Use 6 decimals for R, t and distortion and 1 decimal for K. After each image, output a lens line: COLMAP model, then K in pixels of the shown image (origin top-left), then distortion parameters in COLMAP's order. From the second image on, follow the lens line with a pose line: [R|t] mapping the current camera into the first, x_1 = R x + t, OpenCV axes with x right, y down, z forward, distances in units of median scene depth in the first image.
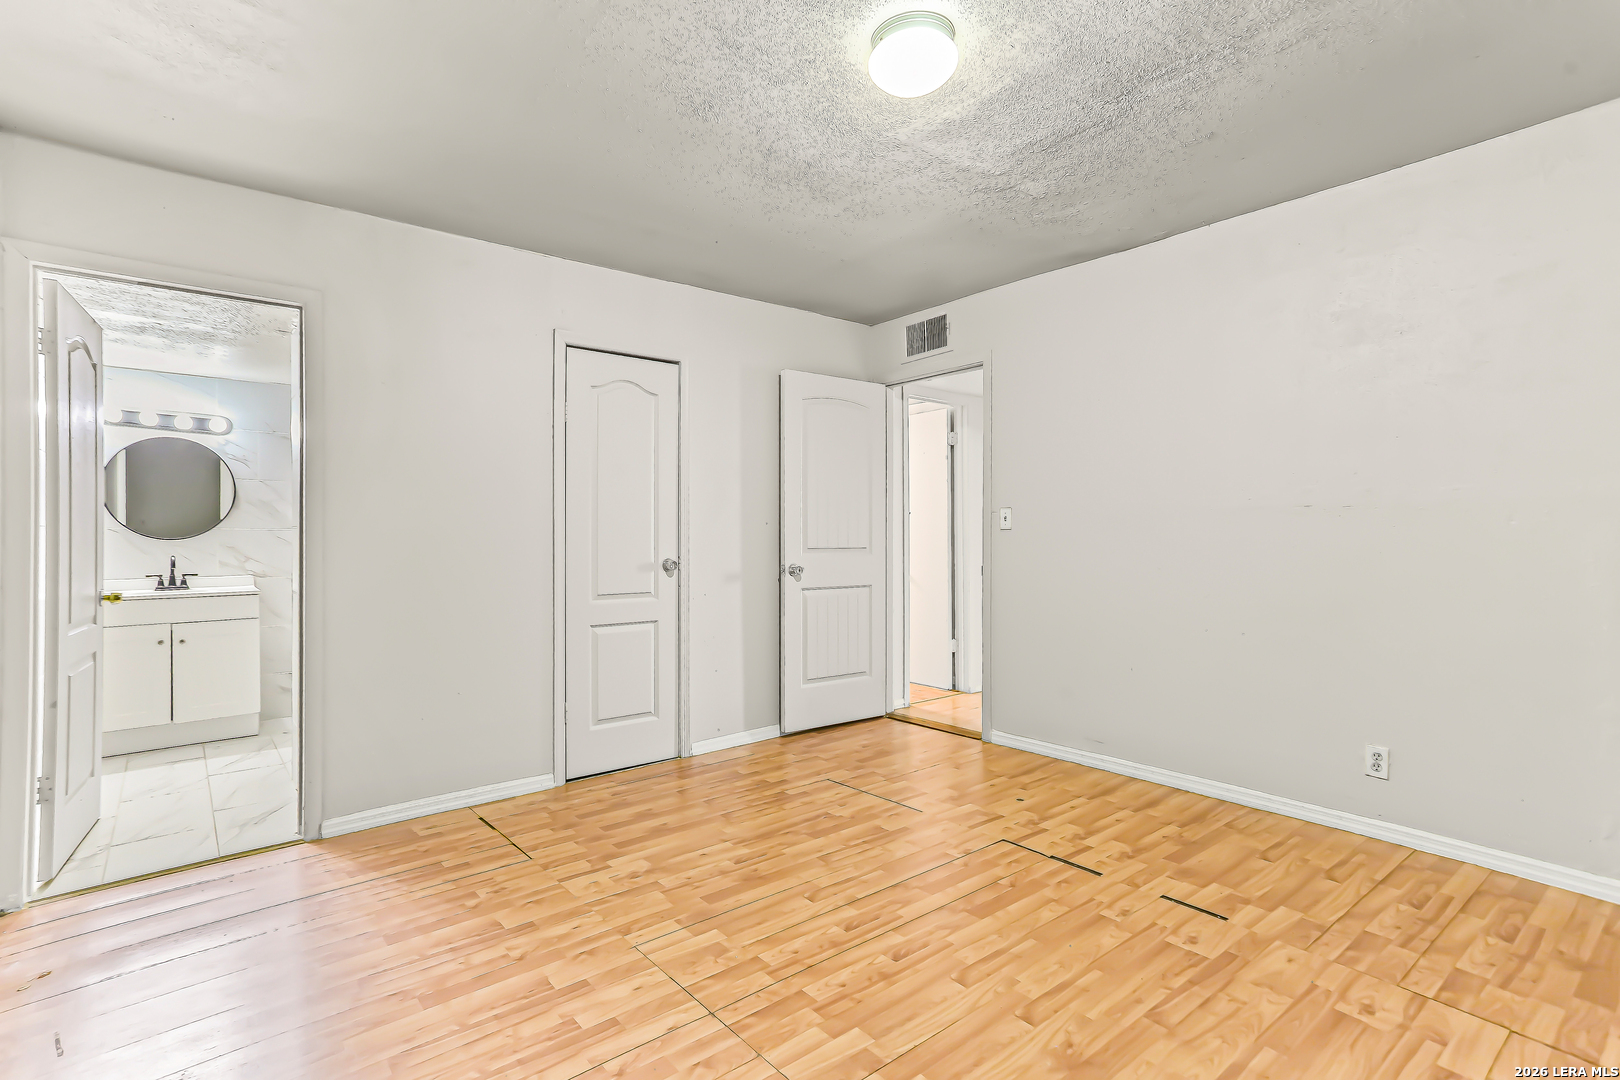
lens RADIAL K [[786.4, 0, 803.0], [0, 786.4, 543.5], [0, 0, 1]] dist [0.004477, 0.003777]
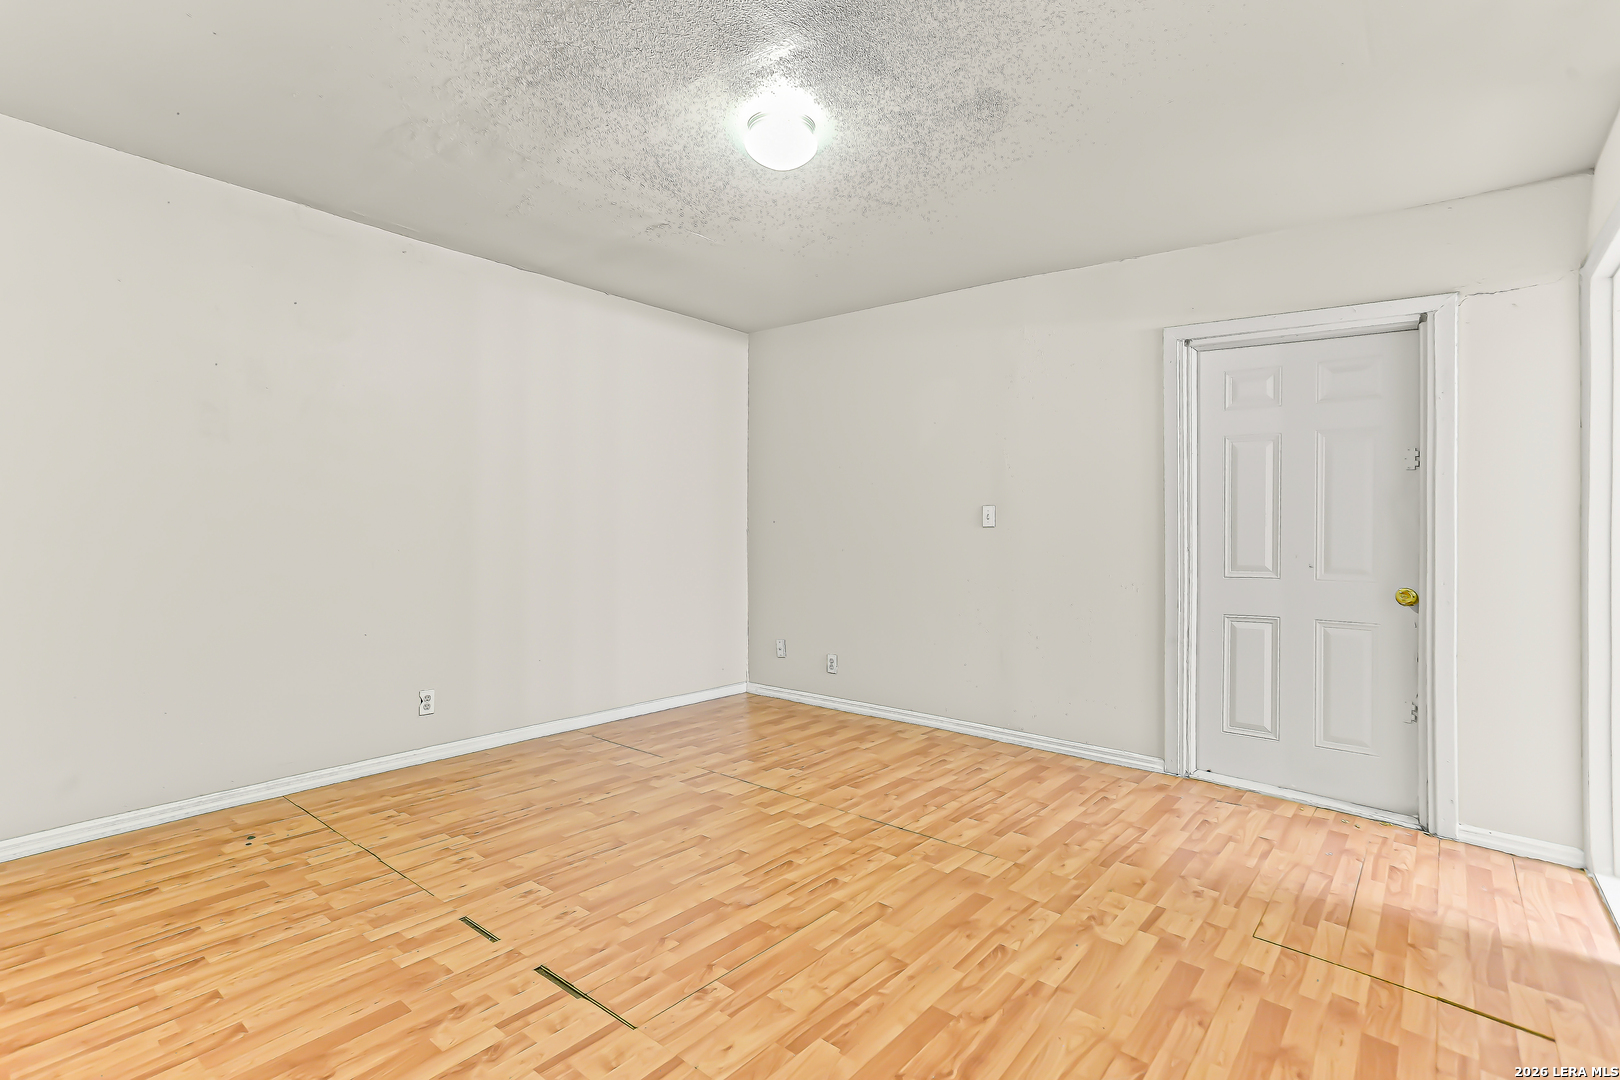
lens RADIAL K [[786.4, 0, 812.2], [0, 786.4, 529.1], [0, 0, 1]] dist [0.004477, 0.003777]
pose [[-0.981006, -0.003433, -0.193945, 0.286823], [-0.005529, 0.999932, 0.010265, -0.020867], [0.193897, 0.011142, -0.980959, 1.945421]]
